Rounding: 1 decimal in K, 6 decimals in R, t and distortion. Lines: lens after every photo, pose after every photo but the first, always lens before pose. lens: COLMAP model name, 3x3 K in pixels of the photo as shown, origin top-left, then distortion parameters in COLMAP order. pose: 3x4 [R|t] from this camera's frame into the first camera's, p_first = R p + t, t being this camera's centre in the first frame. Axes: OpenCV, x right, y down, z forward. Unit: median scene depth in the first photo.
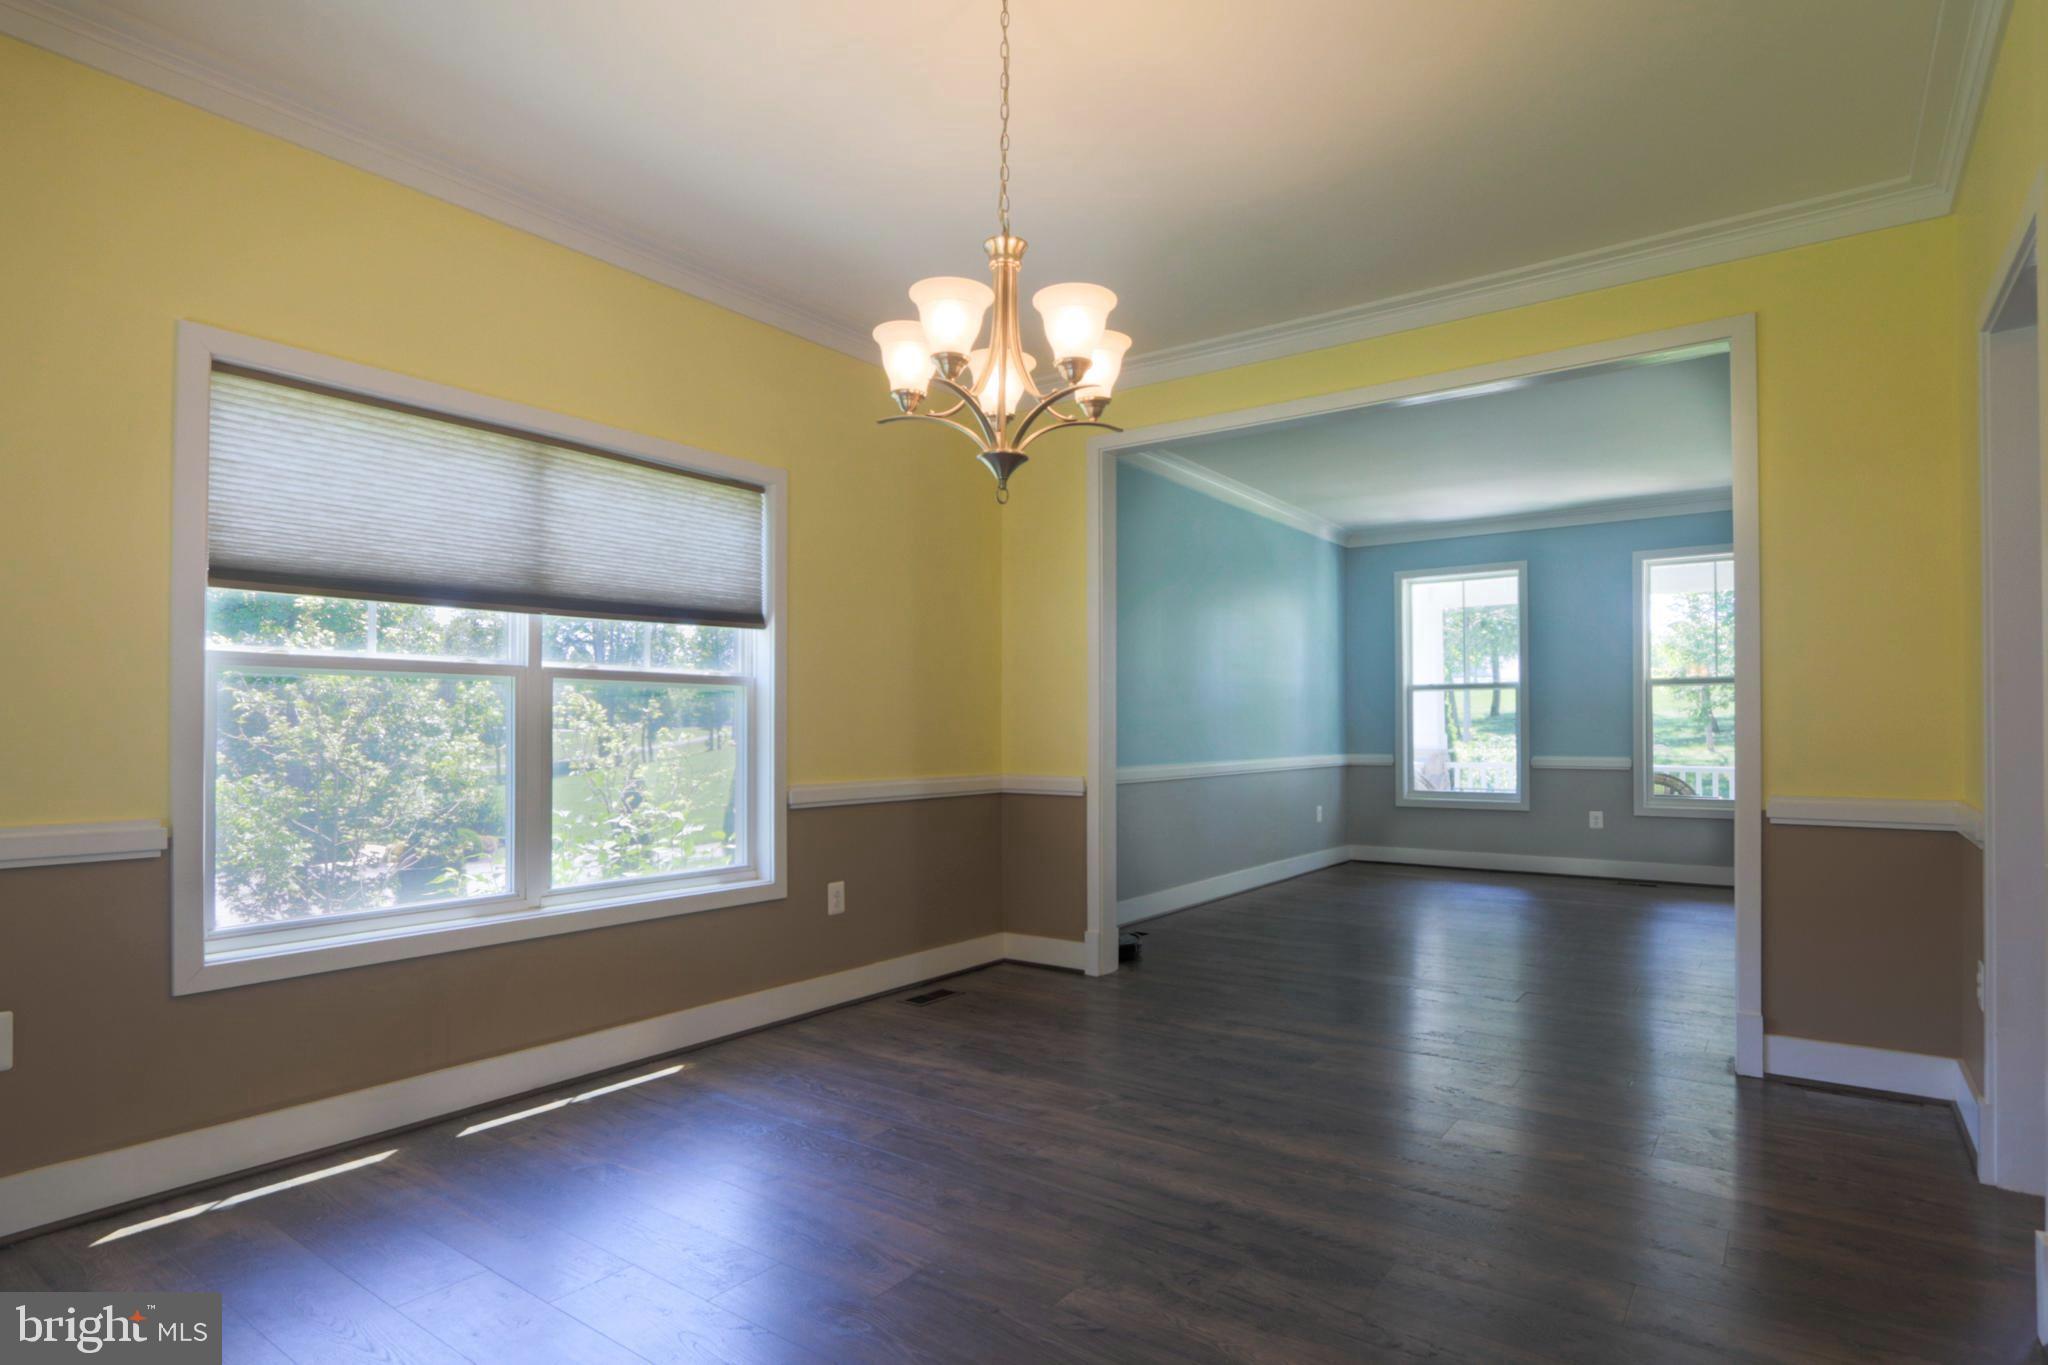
lens RADIAL K [[1084.5, 0, 1024.0], [0, 1084.5, 682.5], [0, 0, 1]] dist [-0.004448, -0.000814]
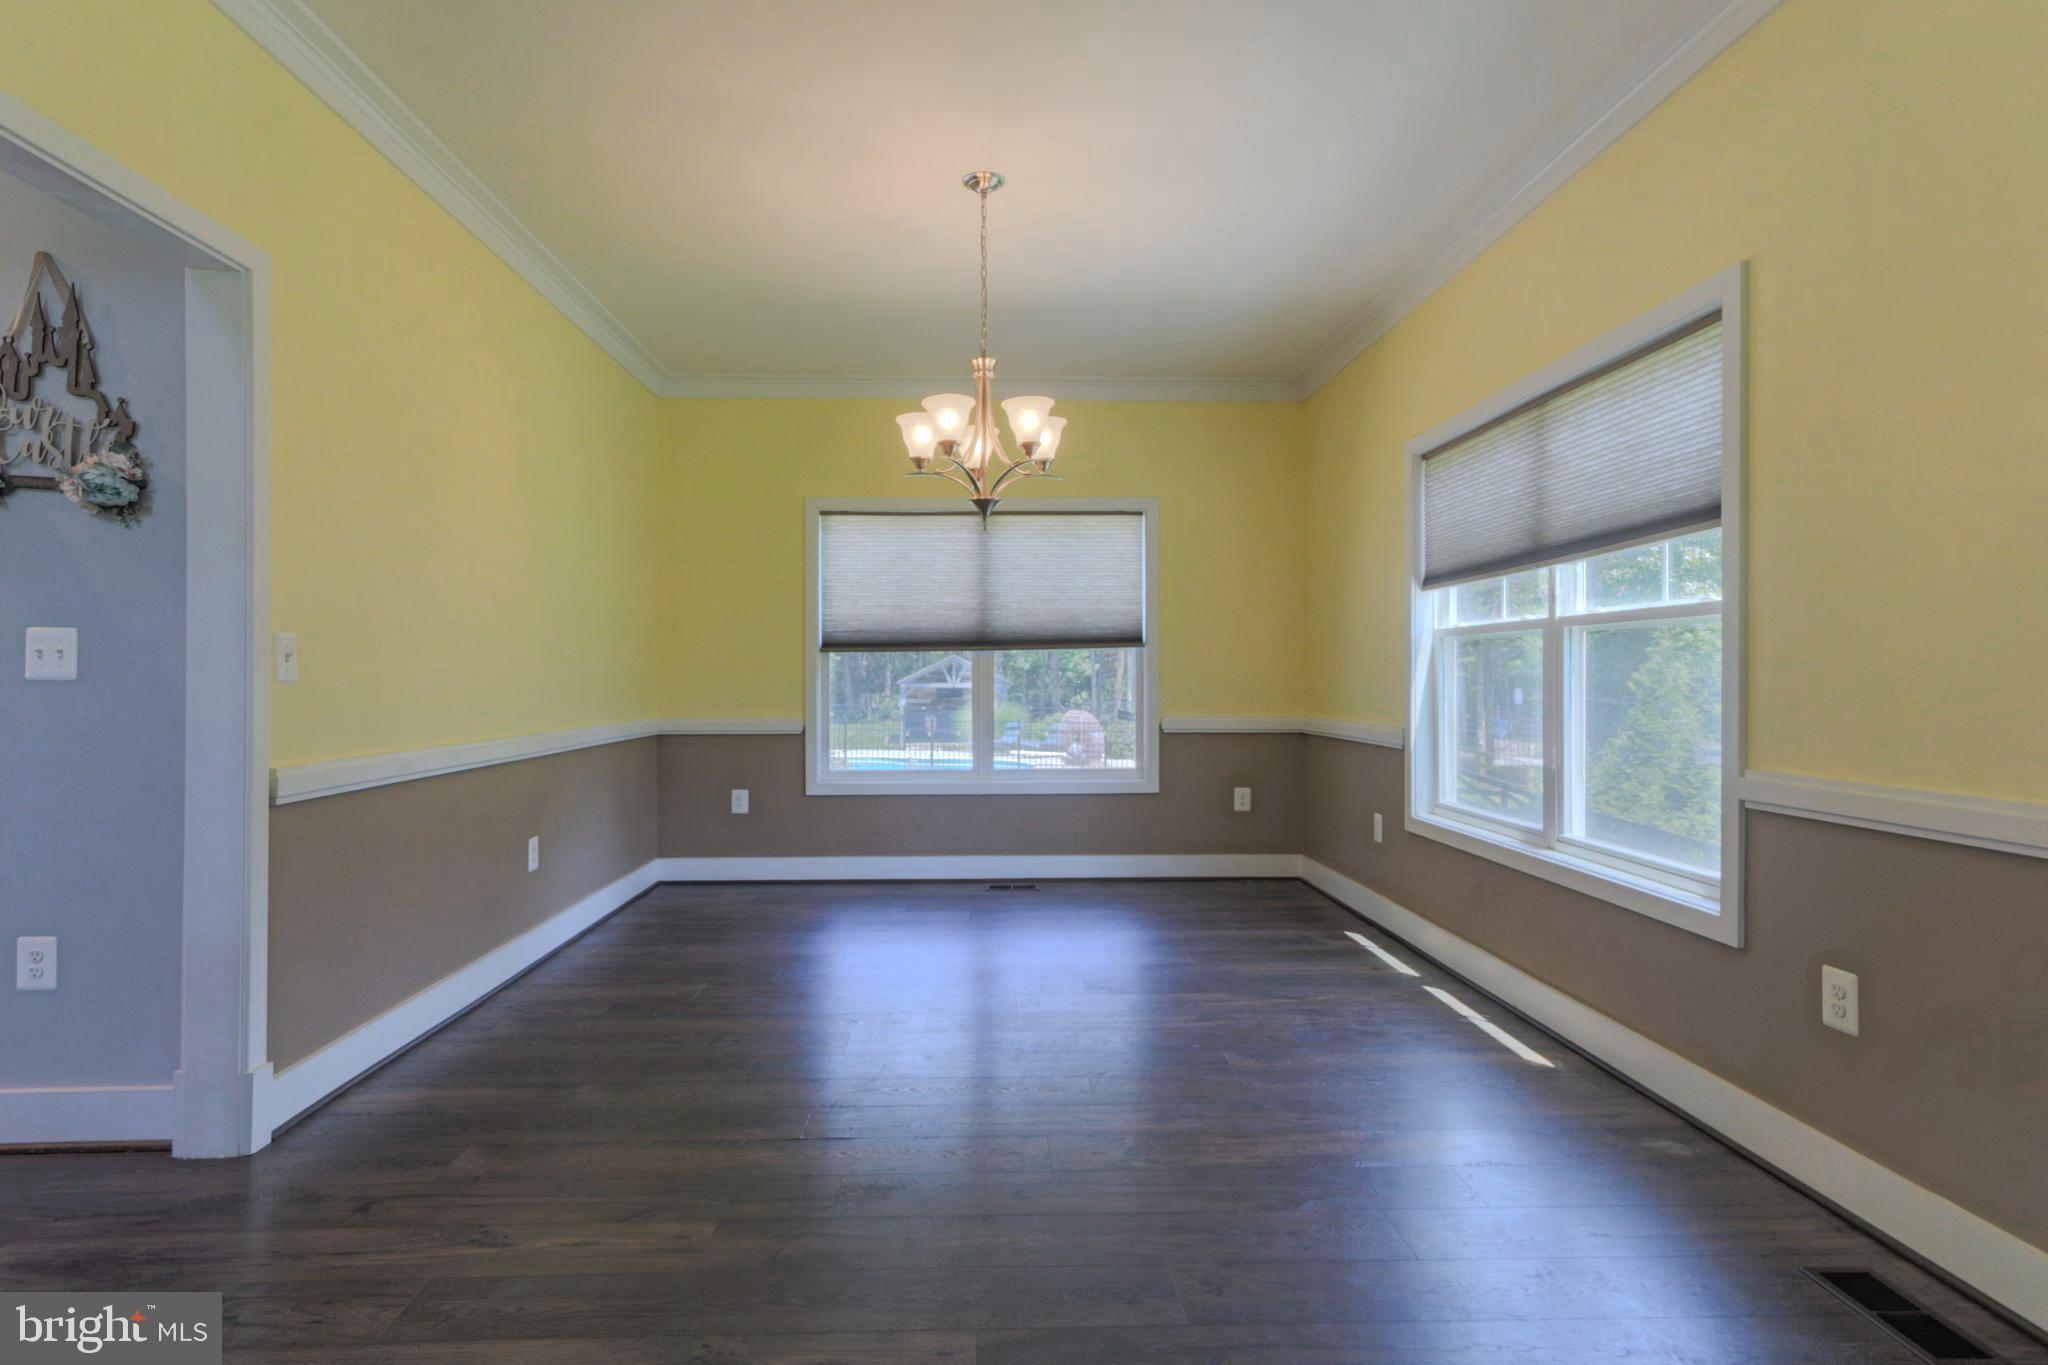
lens RADIAL K [[1084.5, 0, 1024.0], [0, 1084.5, 682.5], [0, 0, 1]] dist [-0.004448, -0.000814]
pose [[-0.783820, -0.004574, -0.620971, 0.595261], [0.020464, 0.999239, -0.033191, 0.070677], [0.620650, -0.038723, -0.783131, 1.511192]]
